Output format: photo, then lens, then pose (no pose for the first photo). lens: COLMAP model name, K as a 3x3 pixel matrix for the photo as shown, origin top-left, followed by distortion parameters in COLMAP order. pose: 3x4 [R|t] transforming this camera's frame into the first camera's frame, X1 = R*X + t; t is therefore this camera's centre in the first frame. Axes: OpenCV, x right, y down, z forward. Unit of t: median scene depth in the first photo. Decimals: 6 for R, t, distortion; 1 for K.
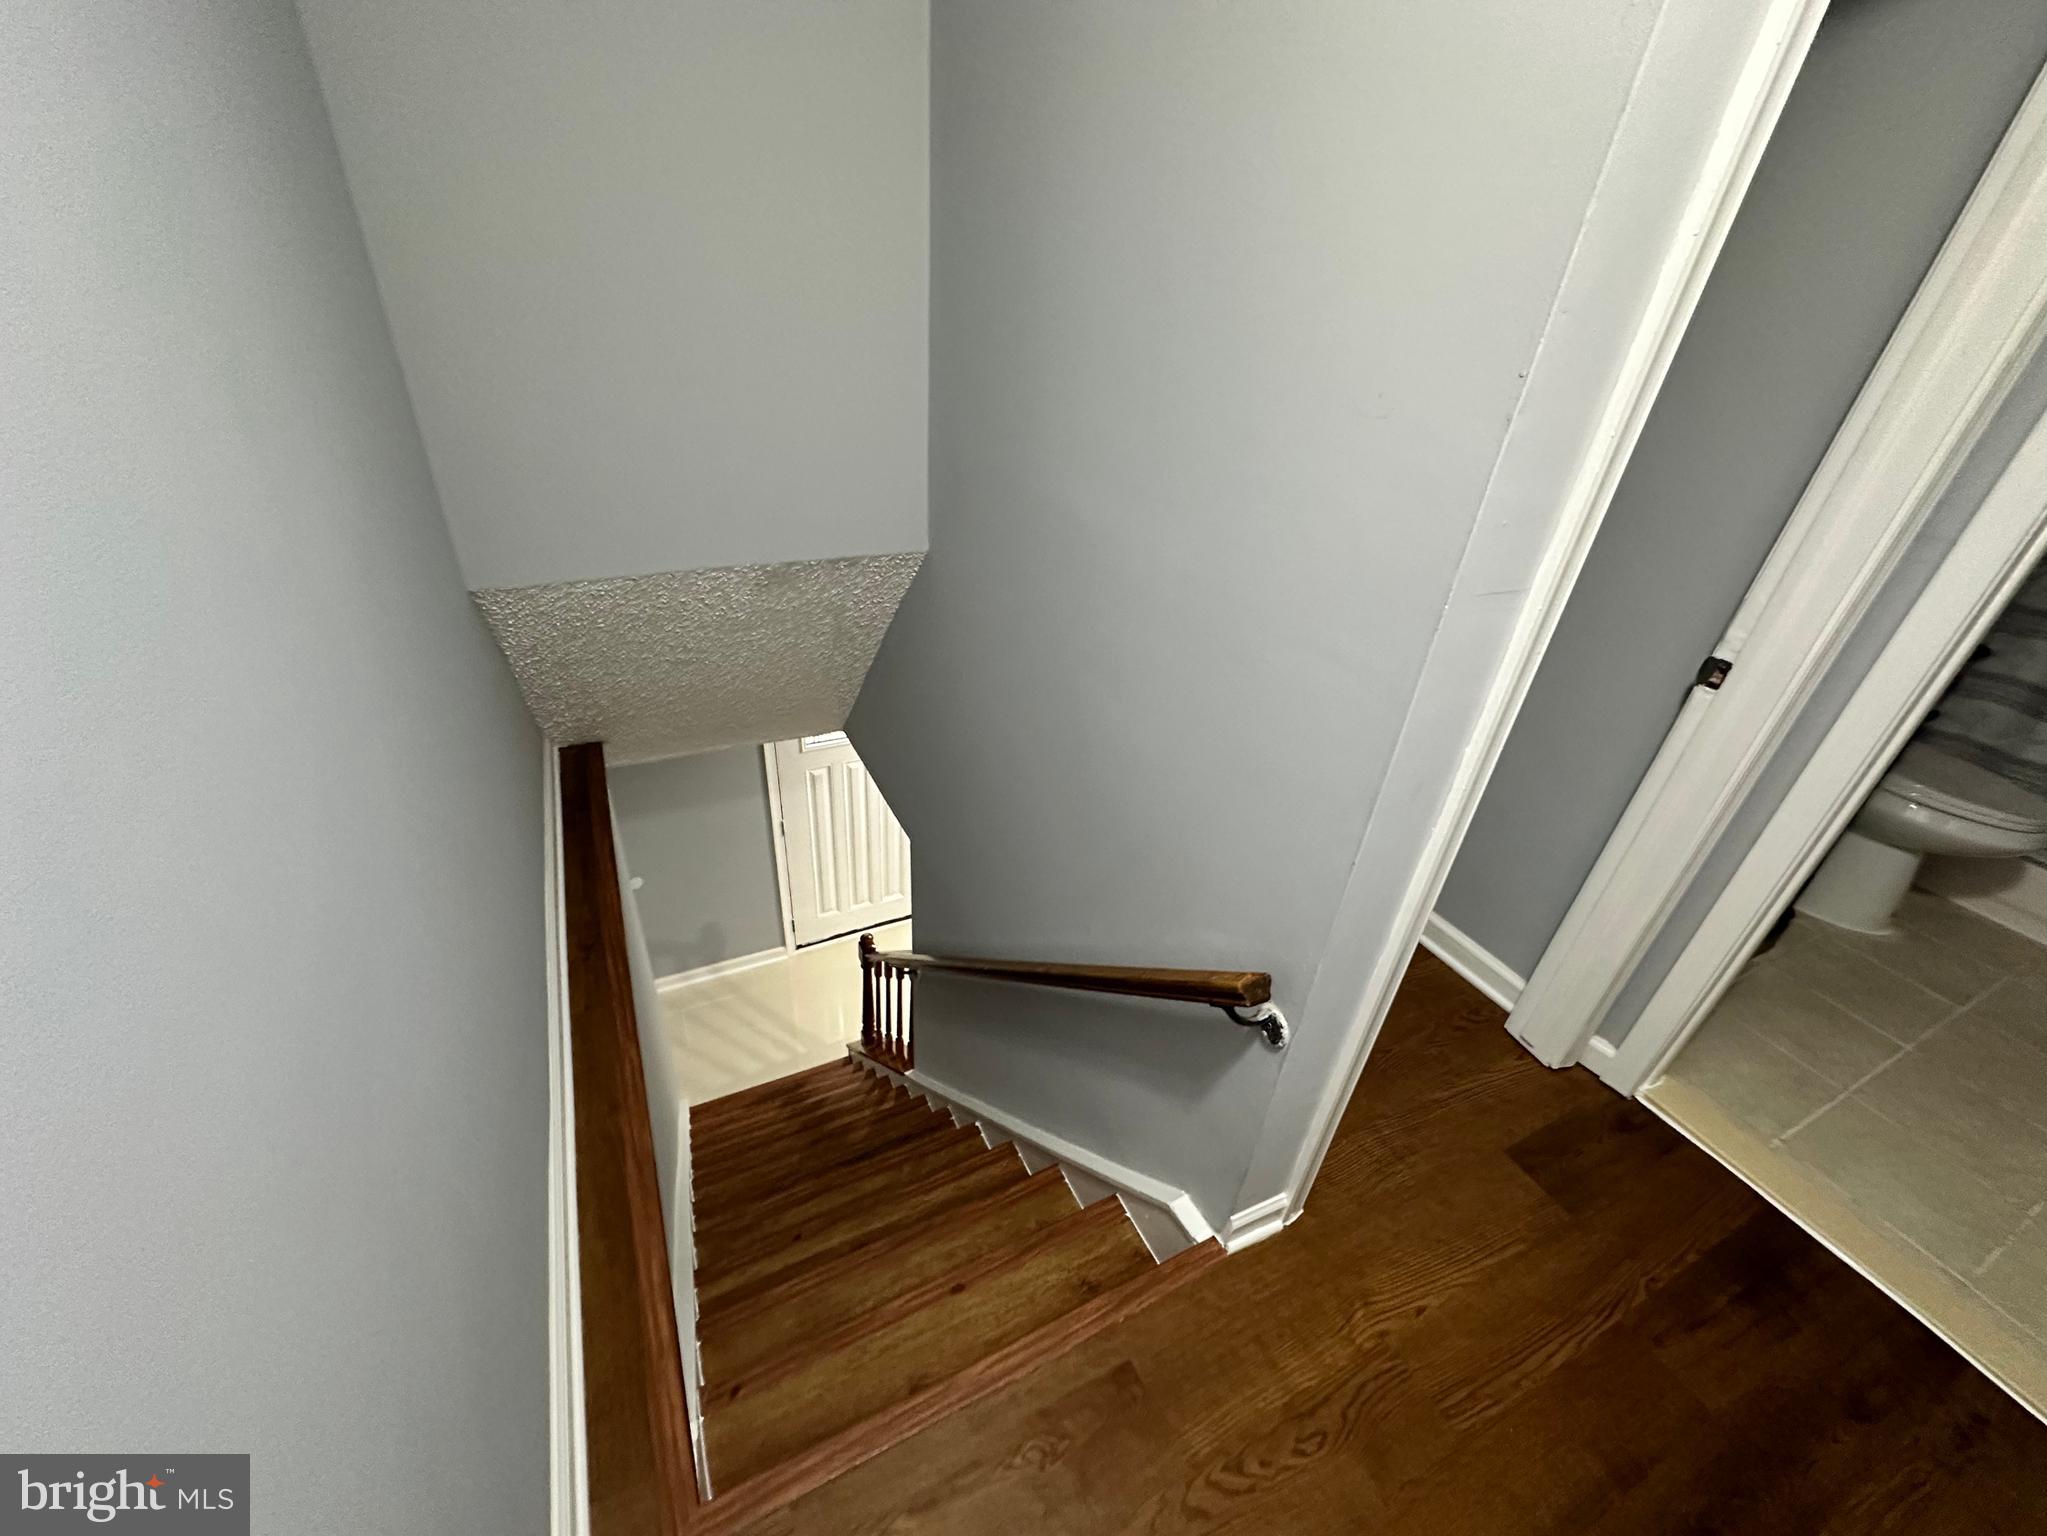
lens RADIAL K [[818.0, 0, 1020.8], [0, 818.0, 766.0], [0, 0, 1]] dist [-0.004504, -0.000291]
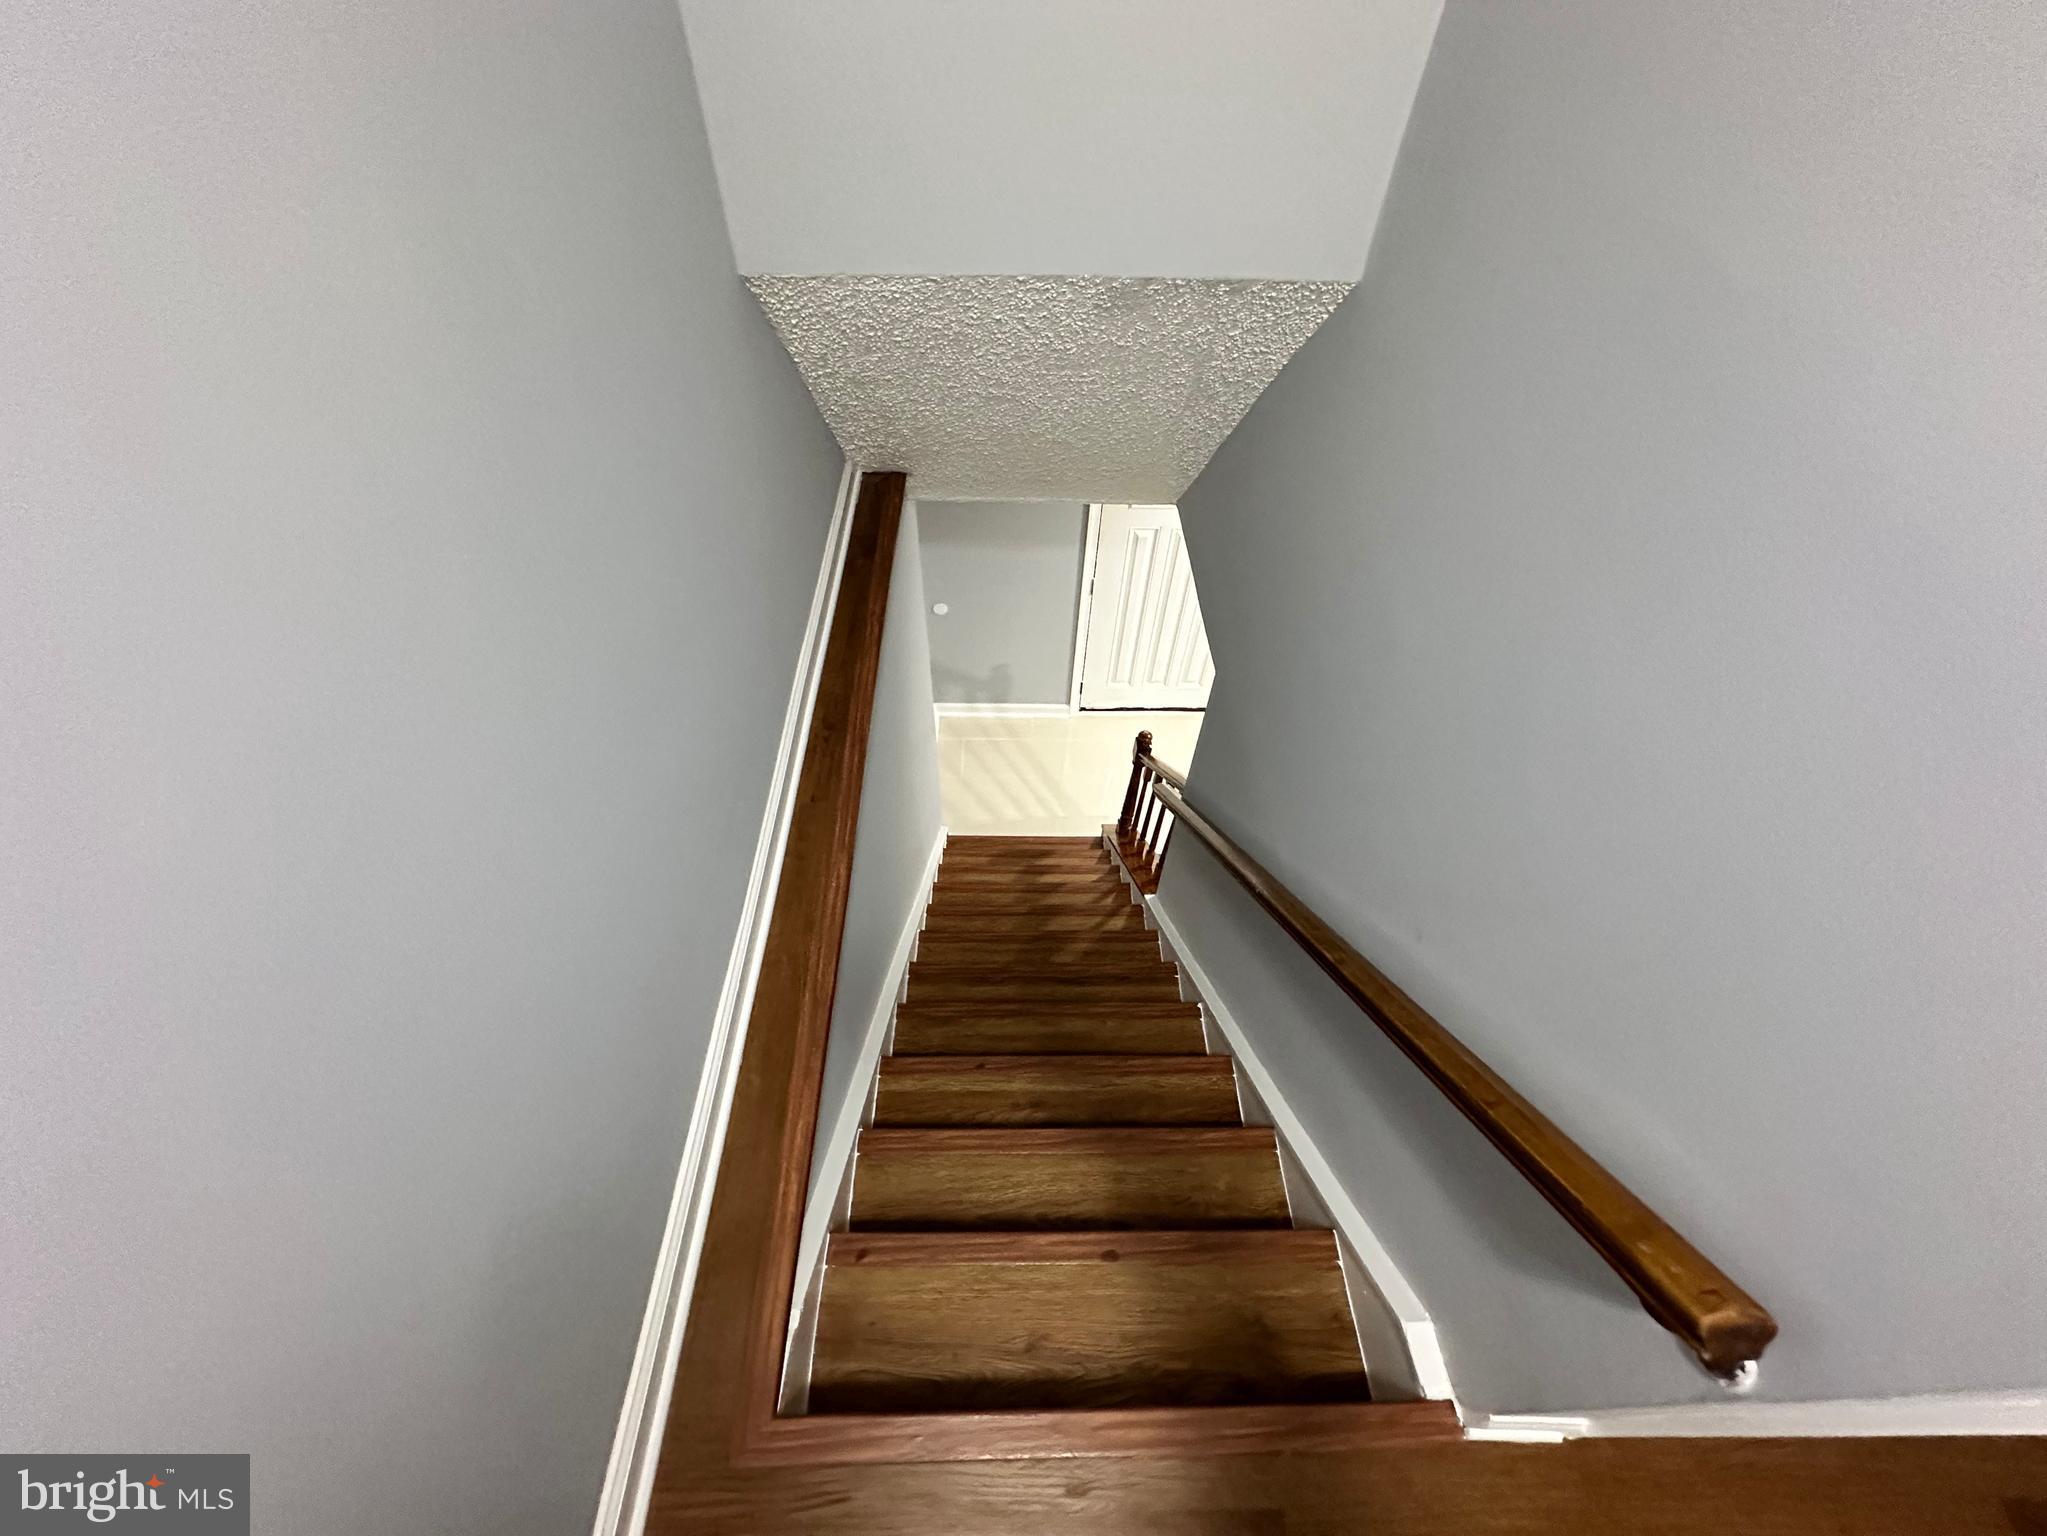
lens RADIAL K [[818.0, 0, 1020.8], [0, 818.0, 766.0], [0, 0, 1]] dist [-0.004504, -0.000291]
pose [[0.900436, 0.304273, -0.310858, -0.034615], [-0.193765, 0.920386, 0.339625, -0.072499], [0.389448, -0.245578, 0.887706, 0.215504]]
